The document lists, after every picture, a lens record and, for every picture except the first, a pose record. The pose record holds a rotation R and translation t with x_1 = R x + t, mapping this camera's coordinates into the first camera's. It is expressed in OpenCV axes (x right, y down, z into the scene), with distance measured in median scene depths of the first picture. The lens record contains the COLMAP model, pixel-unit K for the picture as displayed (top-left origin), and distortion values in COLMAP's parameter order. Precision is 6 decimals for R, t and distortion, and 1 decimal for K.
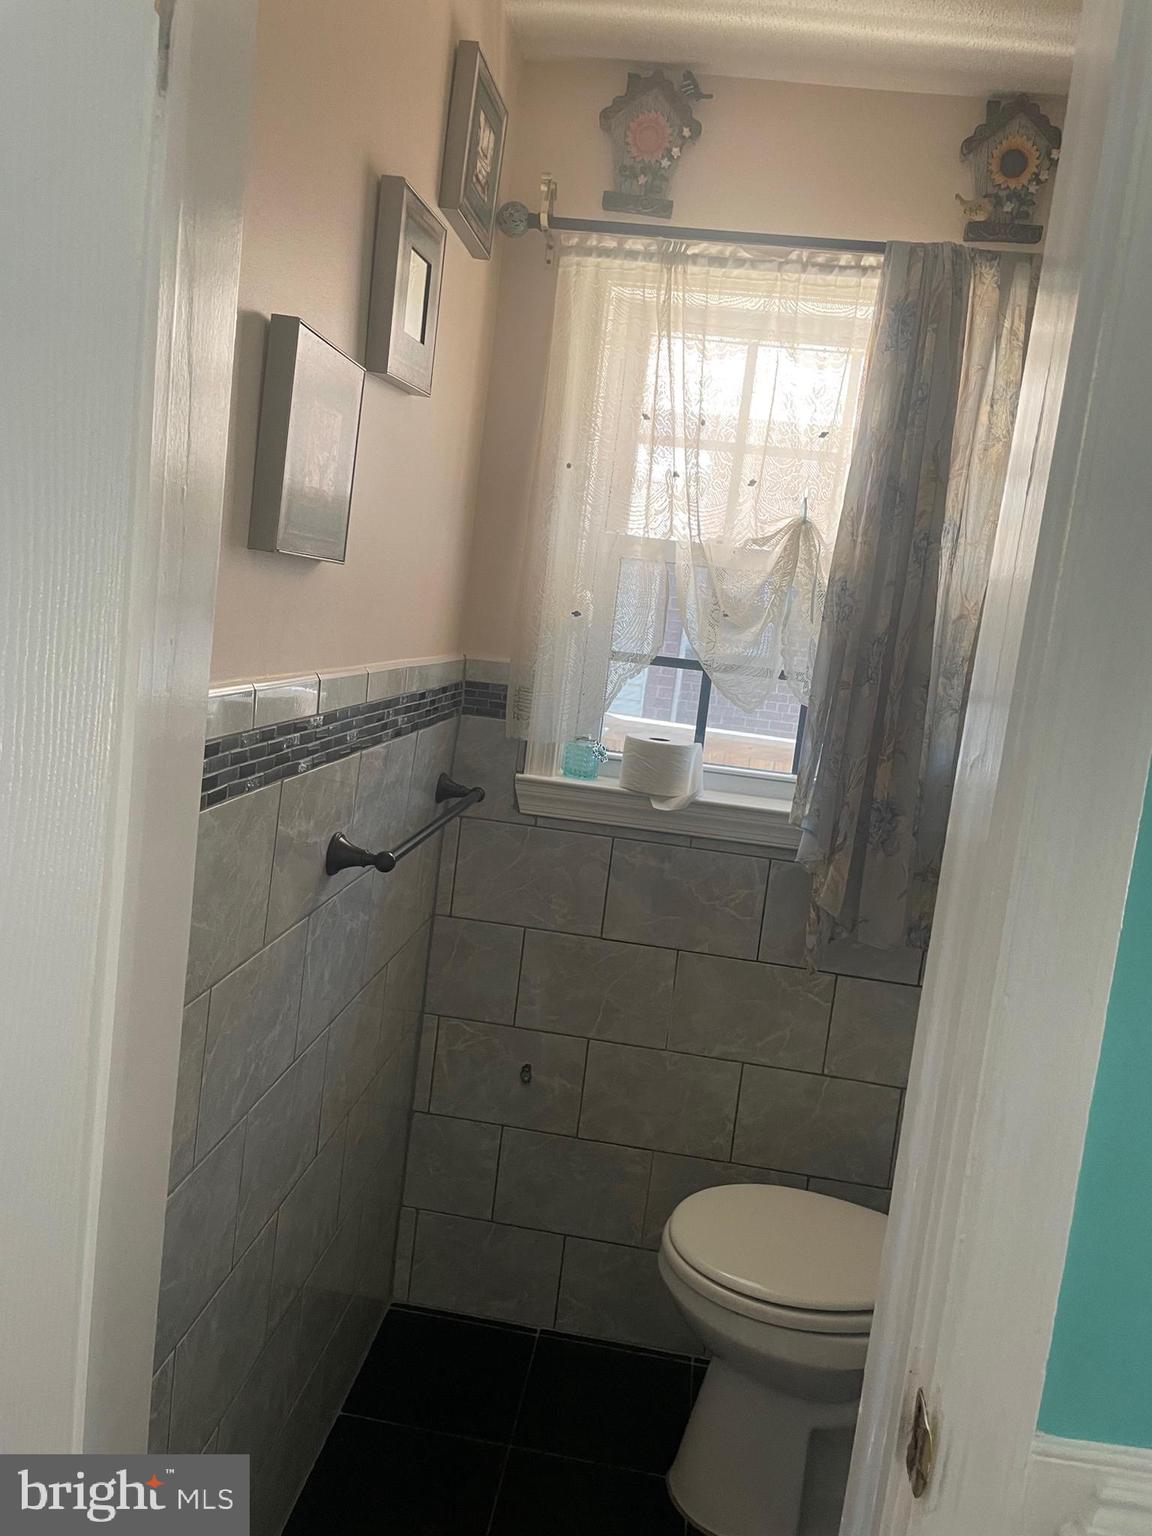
lens RADIAL K [[1158.4, 0, 576.0], [0, 1158.4, 768.0], [0, 0, 1]] dist [0.099075, -0.127321]
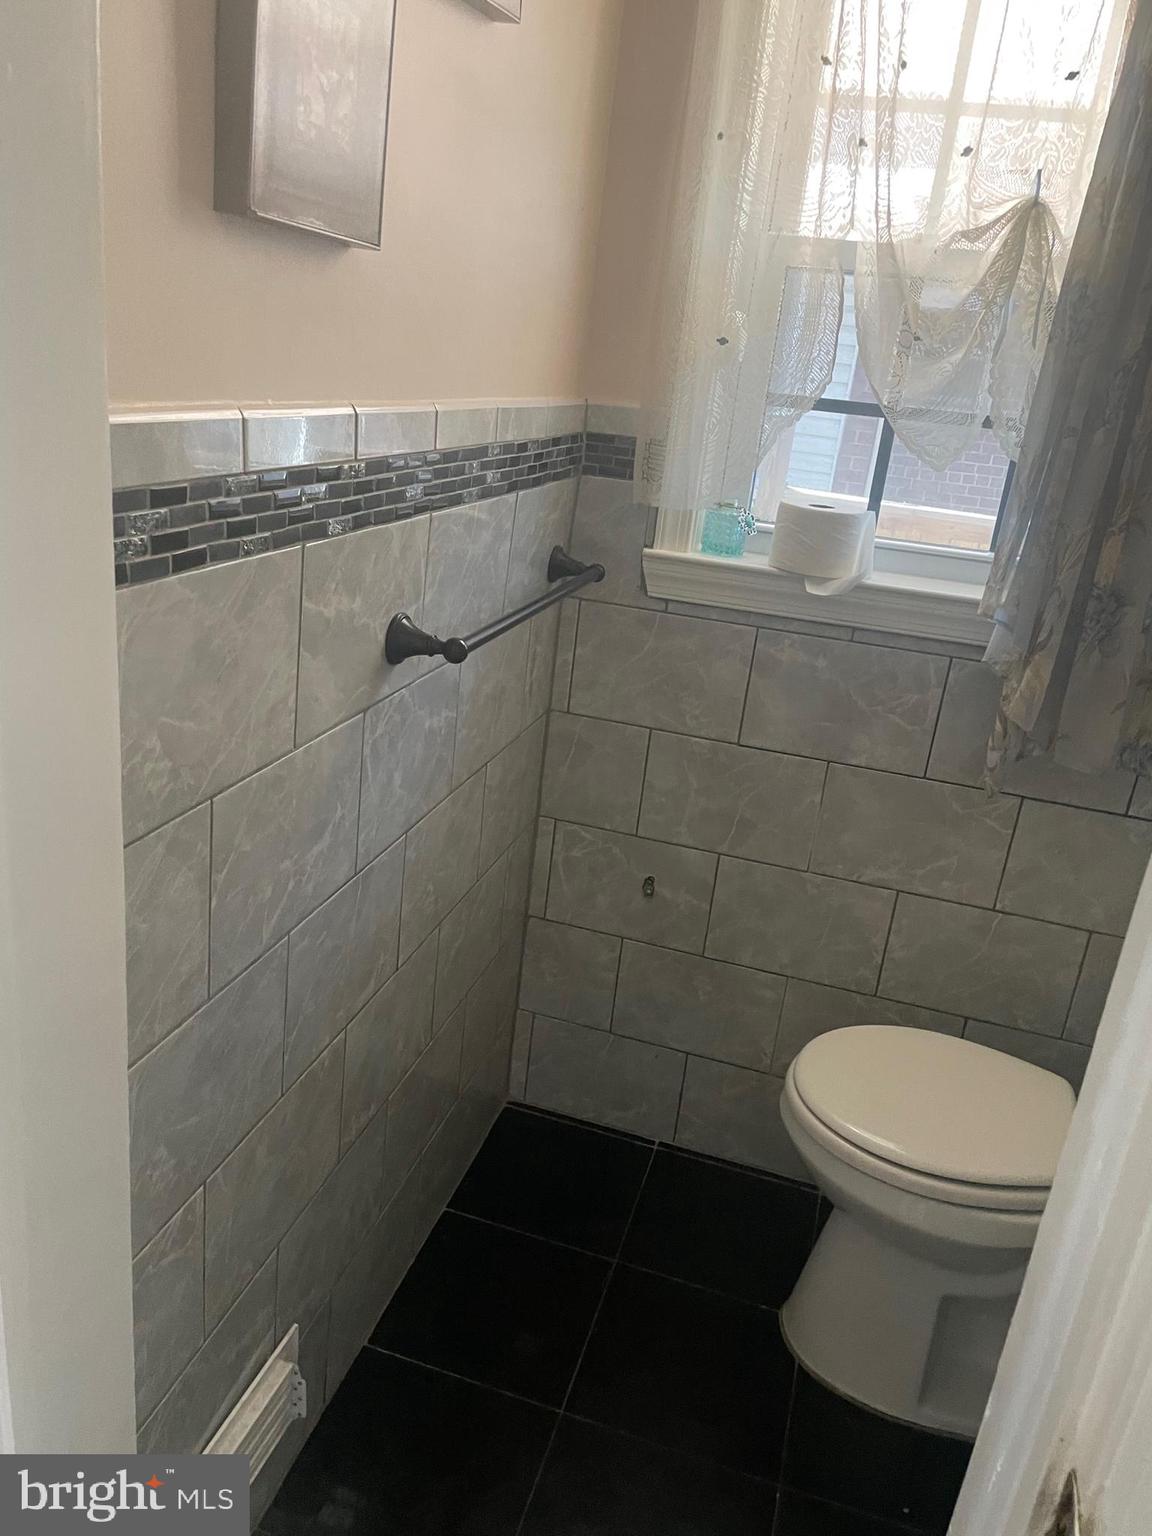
lens RADIAL K [[1168.1, 0, 554.8], [0, 1168.1, 787.0], [0, 0, 1]] dist [0.094435, -0.123780]
pose [[0.985319, 0.047928, -0.163855, 0.033980], [-0.014575, 0.979895, 0.198979, 0.006628], [0.170098, -0.193670, 0.966208, 0.135885]]
